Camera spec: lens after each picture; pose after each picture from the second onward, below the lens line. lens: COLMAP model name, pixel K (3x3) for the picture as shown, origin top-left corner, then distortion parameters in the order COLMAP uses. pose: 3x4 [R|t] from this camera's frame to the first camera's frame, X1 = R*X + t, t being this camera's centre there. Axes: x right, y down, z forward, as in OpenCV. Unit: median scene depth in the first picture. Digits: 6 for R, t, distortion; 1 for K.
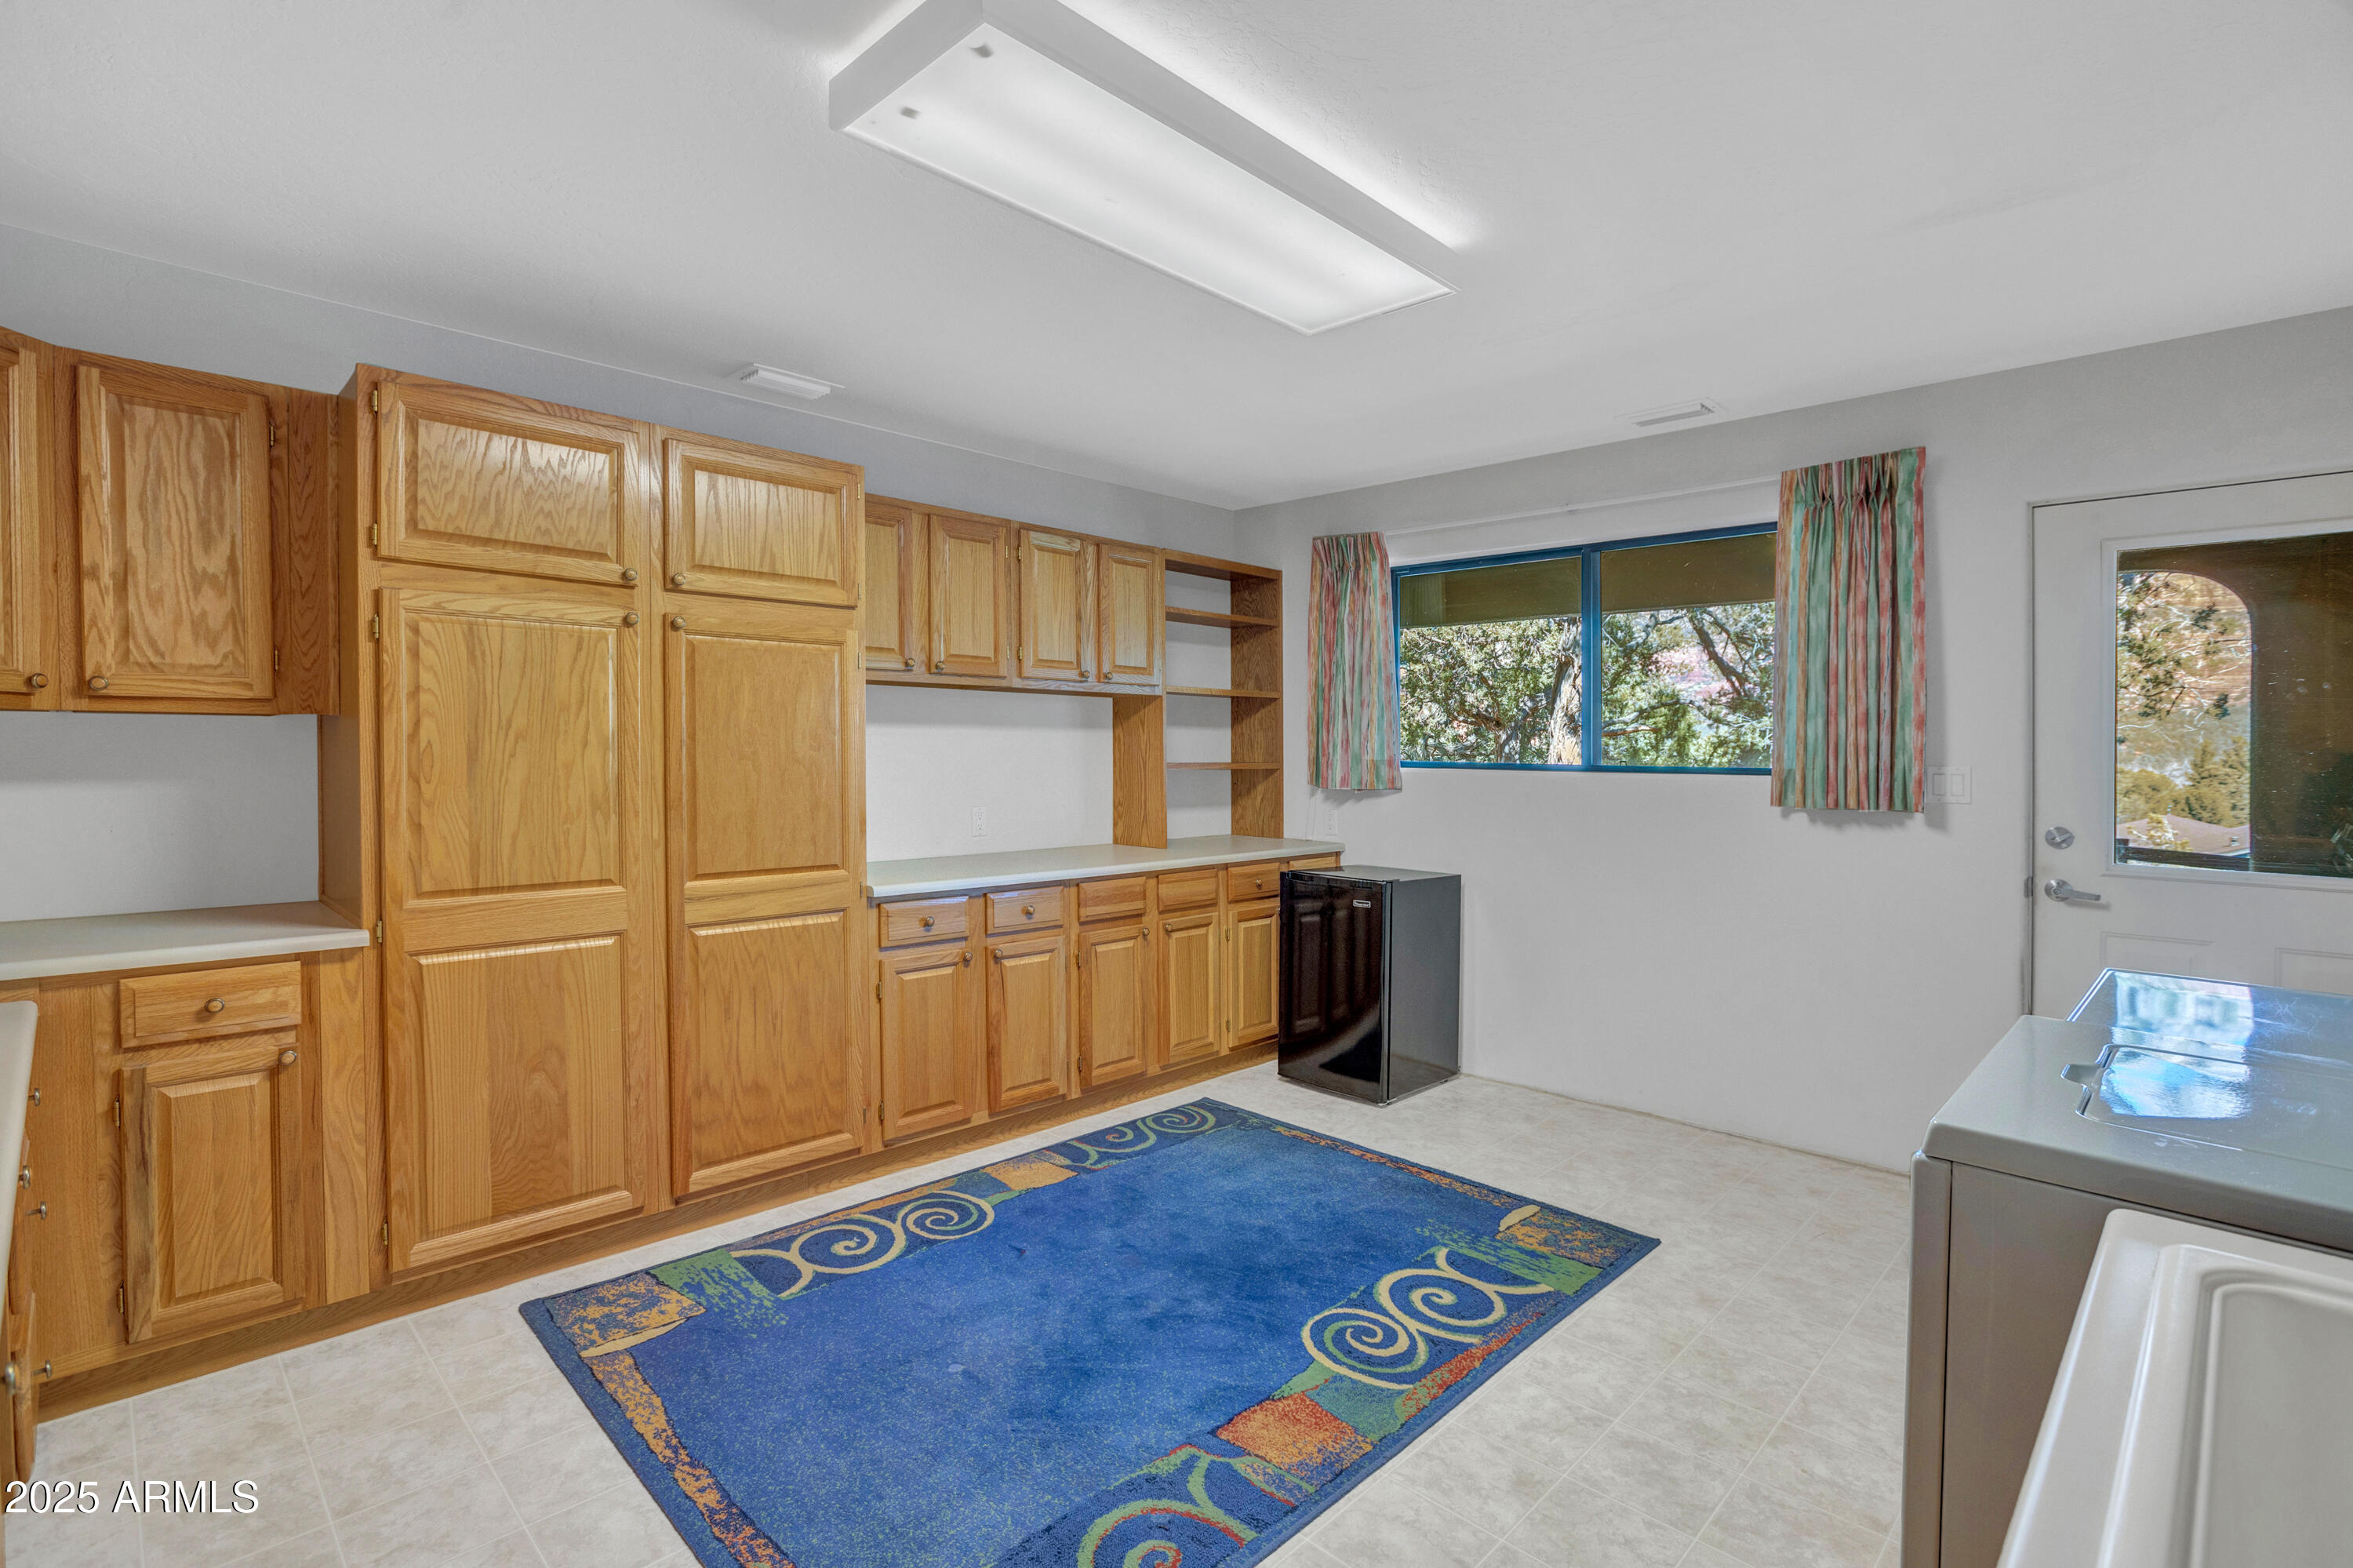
lens RADIAL K [[1111.6, 0, 1181.8], [0, 1111.6, 750.2], [0, 0, 1]] dist [-0.017432, -0.000390]
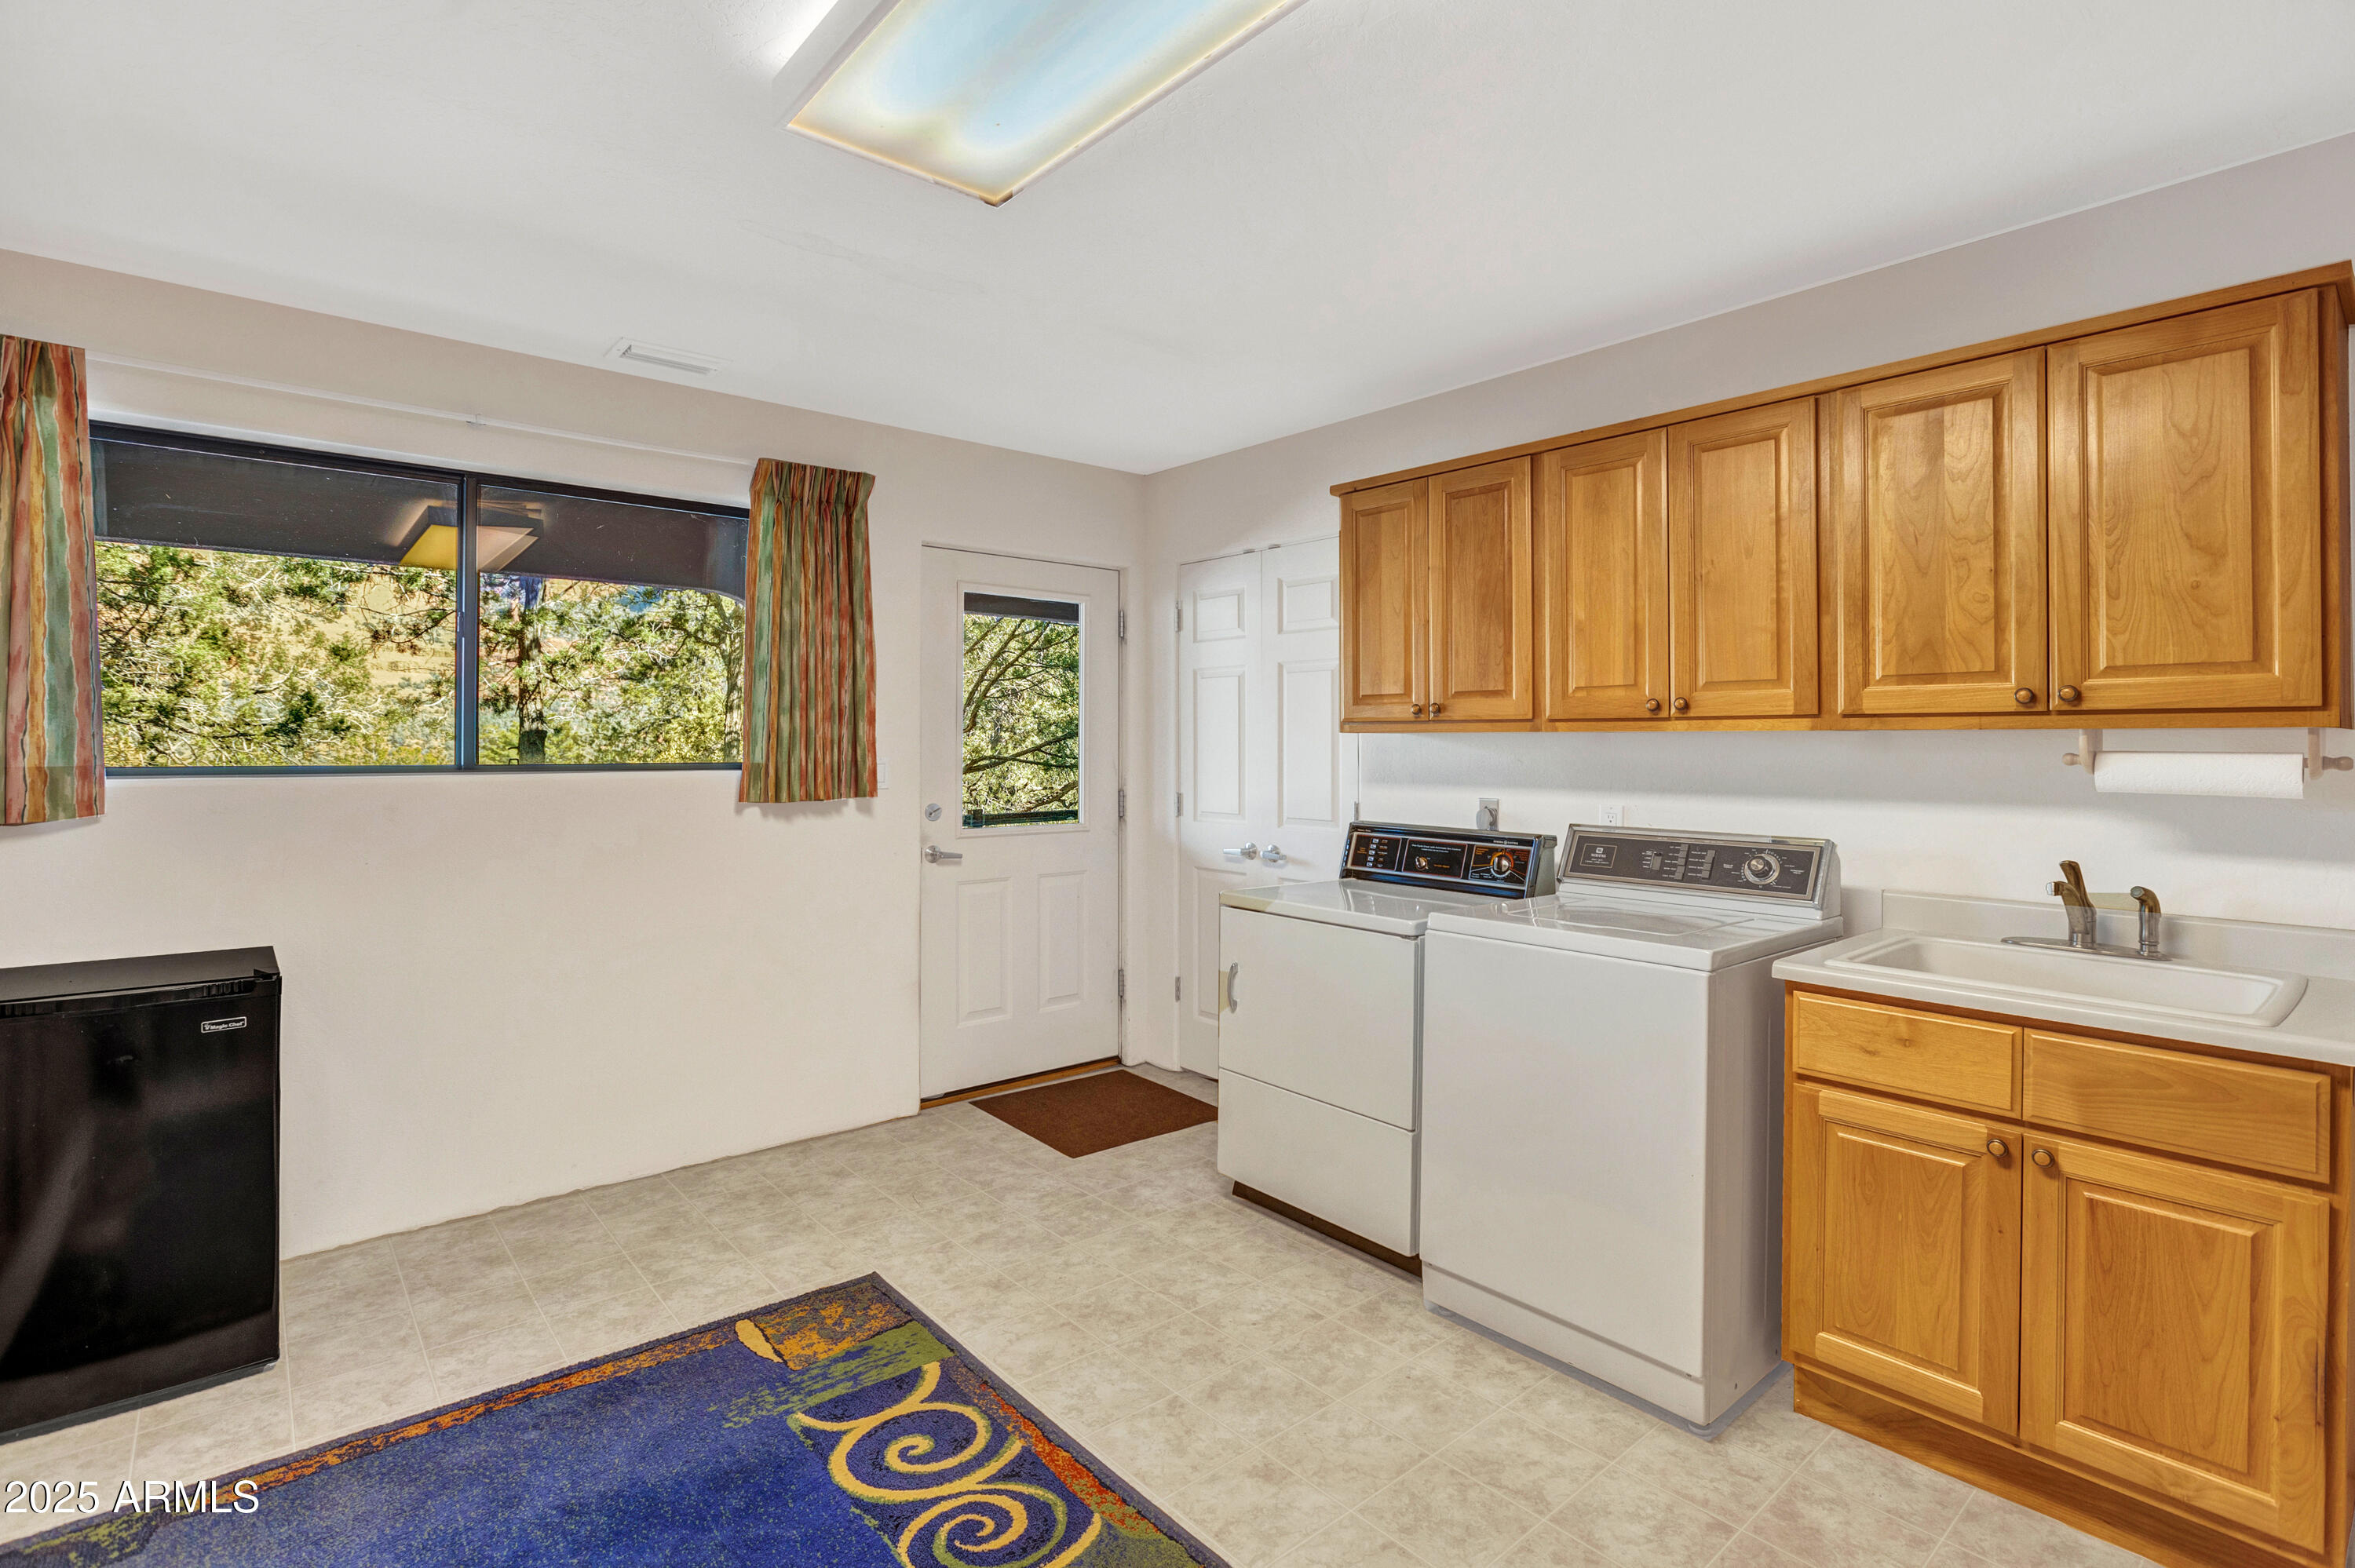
lens RADIAL K [[1100.9, 0, 1175.8], [0, 1100.9, 708.4], [0, 0, 1]] dist [-0.020374, 0.000252]
pose [[0.090326, 0.022911, 0.995649, -0.421912], [0.000190, 0.999735, -0.023022, -0.010244], [-0.995912, 0.002269, 0.090297, 0.588064]]
